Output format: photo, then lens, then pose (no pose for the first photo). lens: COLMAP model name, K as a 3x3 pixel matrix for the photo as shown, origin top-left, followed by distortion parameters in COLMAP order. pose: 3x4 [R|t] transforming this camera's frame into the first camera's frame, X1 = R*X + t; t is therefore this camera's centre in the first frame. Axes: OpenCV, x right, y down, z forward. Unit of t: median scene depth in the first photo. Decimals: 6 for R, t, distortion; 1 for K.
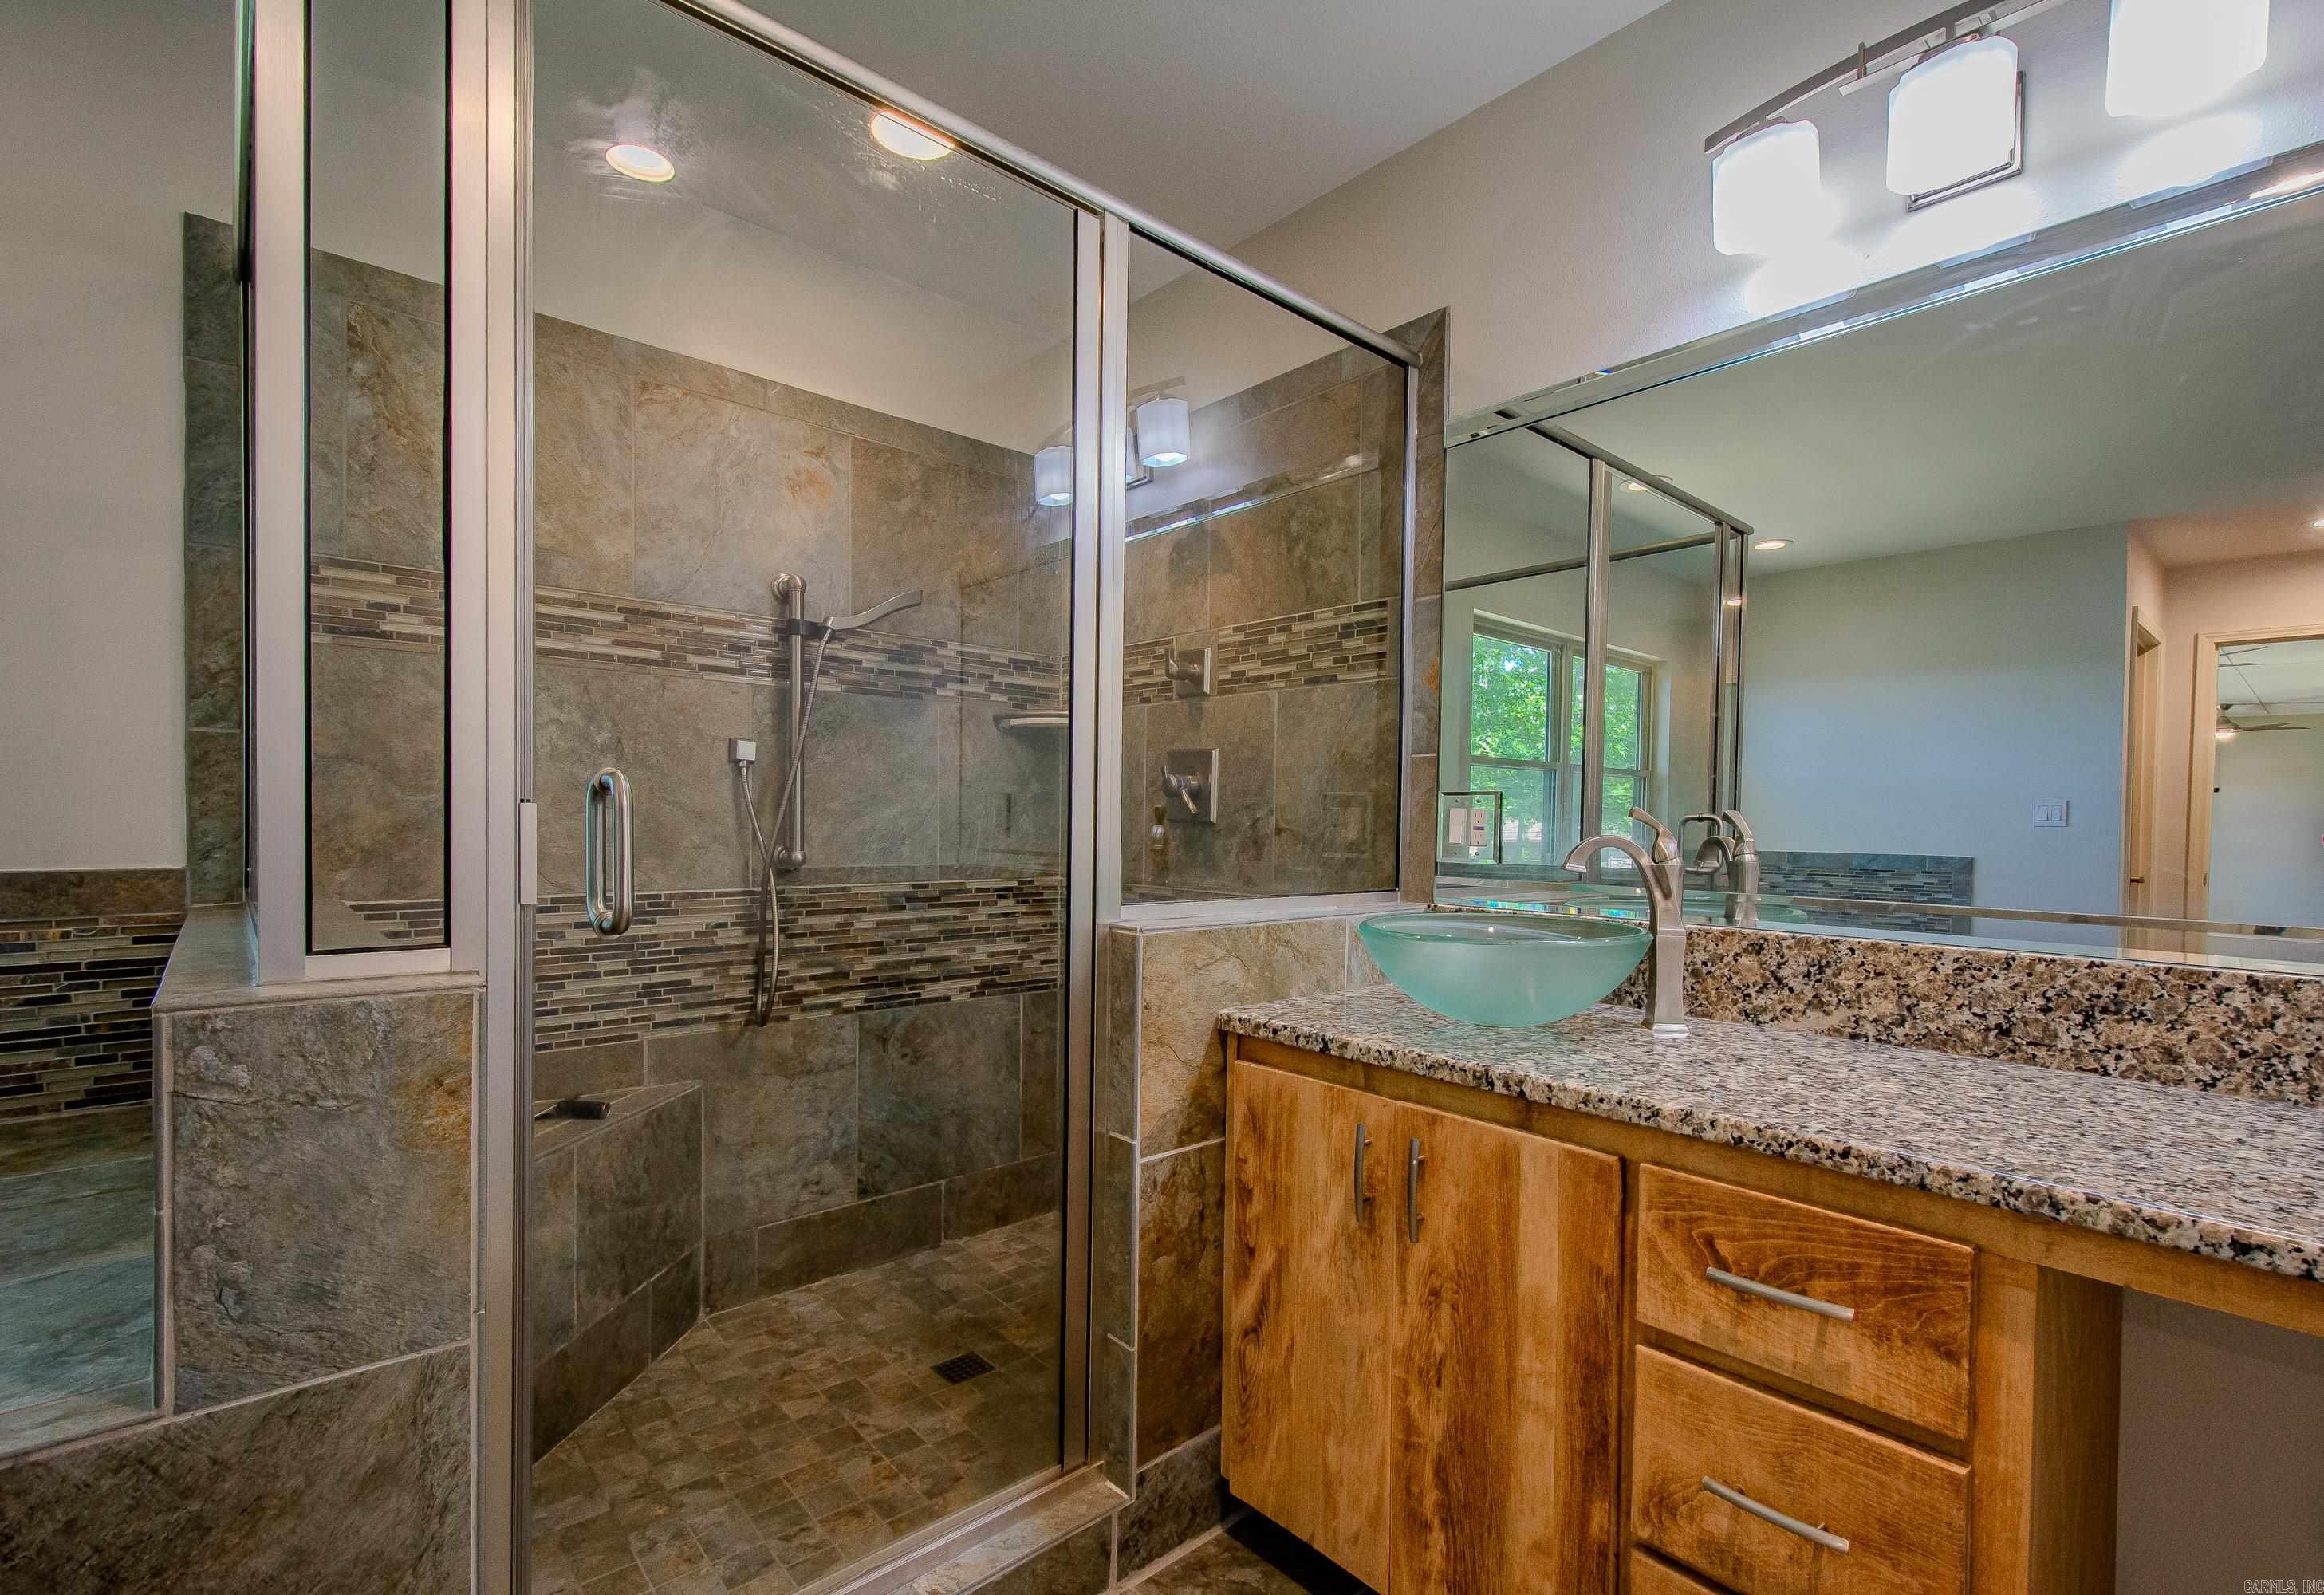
lens RADIAL K [[1051.6, 0, 1256.4], [0, 1051.6, 838.8], [0, 0, 1]] dist [0.009370, 0.000843]
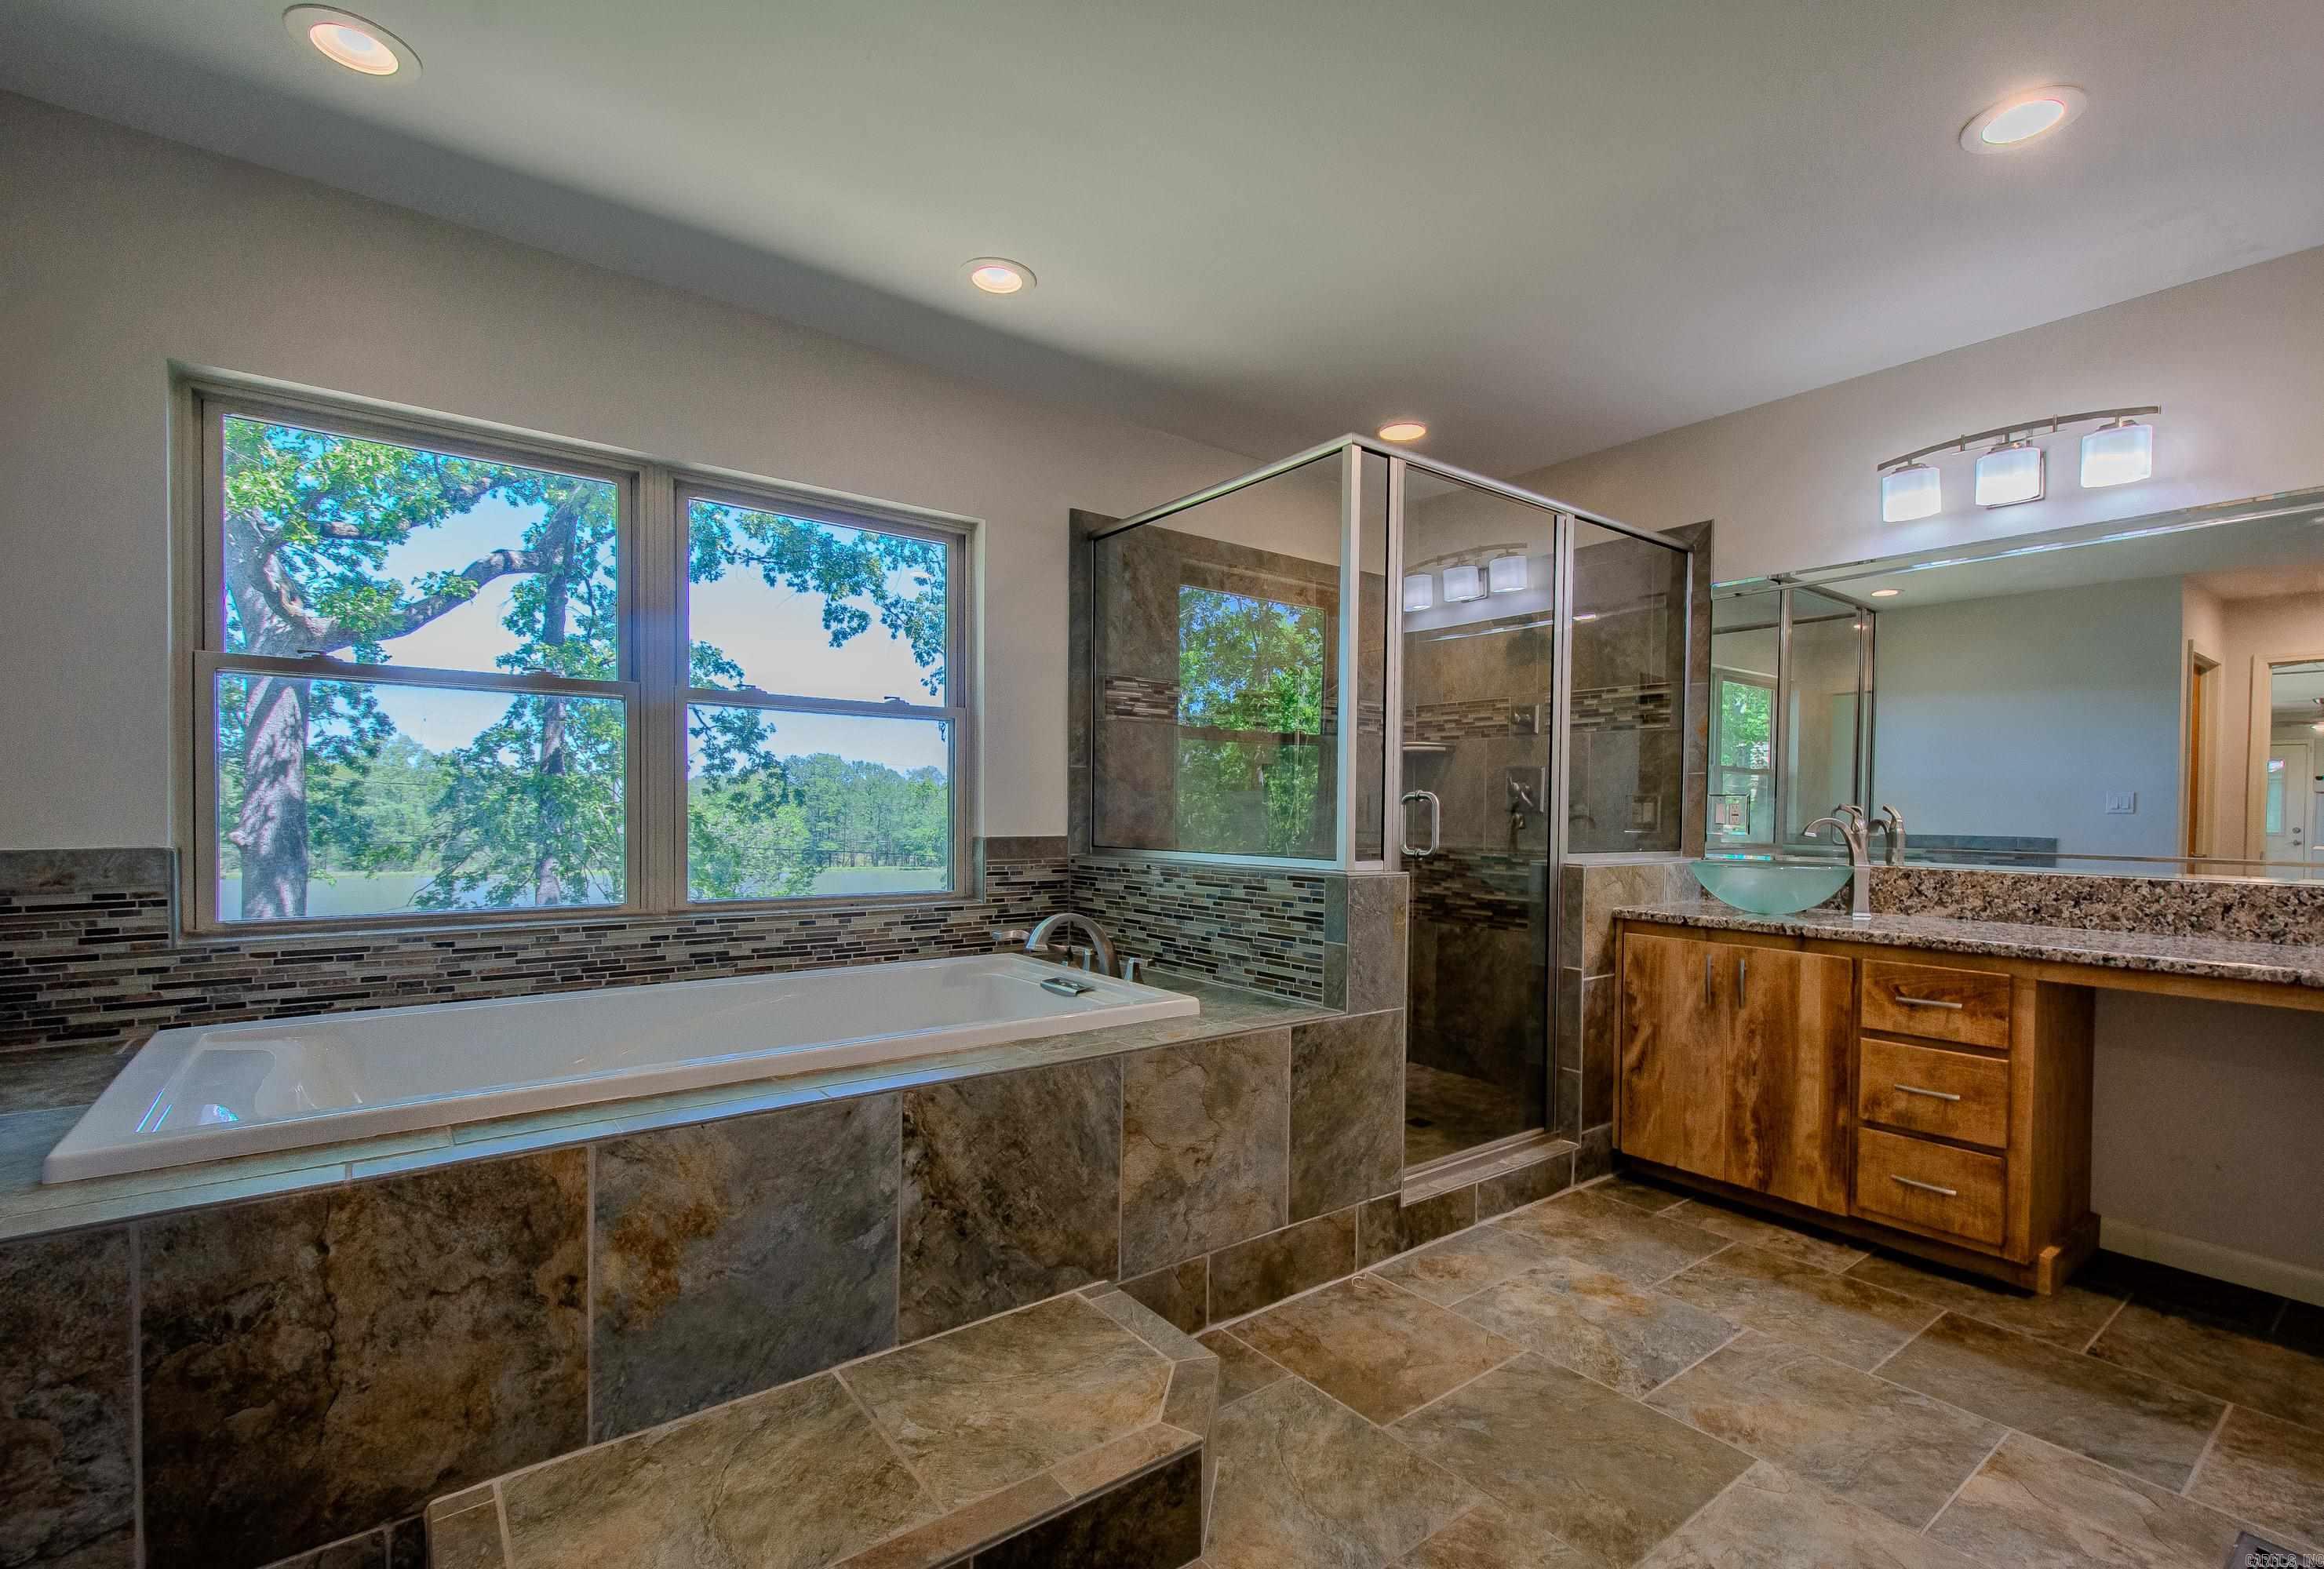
lens RADIAL K [[1041.1, 0, 1224.8], [0, 1041.1, 823.0], [0, 0, 1]] dist [0.012624, -0.000873]
pose [[0.995804, -0.000875, -0.091503, -0.657193], [0.000563, 0.999994, -0.003439, 0.012867], [0.091506, 0.003373, 0.995799, -1.135357]]
